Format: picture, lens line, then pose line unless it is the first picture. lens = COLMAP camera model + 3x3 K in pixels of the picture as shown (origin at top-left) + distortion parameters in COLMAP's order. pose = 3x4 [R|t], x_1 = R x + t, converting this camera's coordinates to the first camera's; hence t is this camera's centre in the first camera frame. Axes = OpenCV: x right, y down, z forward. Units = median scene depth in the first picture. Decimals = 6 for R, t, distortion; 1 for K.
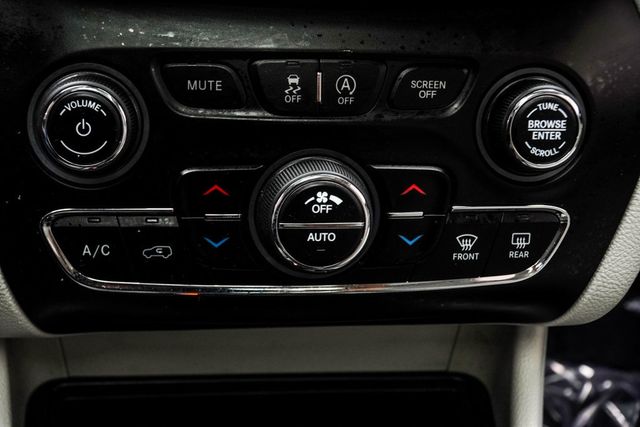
lens RADIAL K [[798.3, 0, 320.0], [0, 798.3, 213.5], [0, 0, 1]] dist [0.013641, 0.074202]
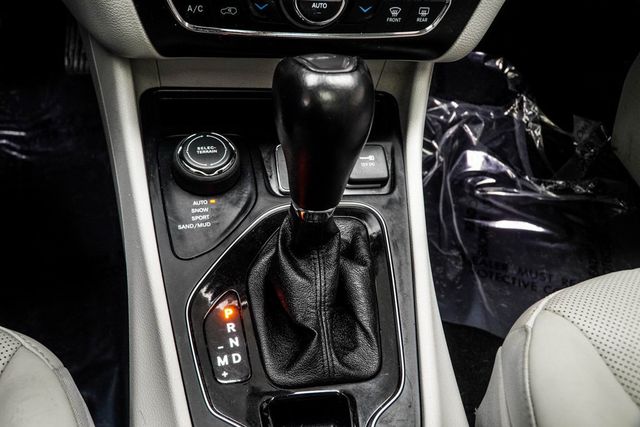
lens RADIAL K [[595.0, 0, 320.0], [0, 595.0, 213.5], [0, 0, 1]] dist [0.015444, 0.008218]
pose [[0.995763, 0.004577, 0.091838, -0.106105], [-0.036058, 0.938203, 0.344201, 0.005386], [-0.084587, -0.346054, 0.934394, -0.405012]]
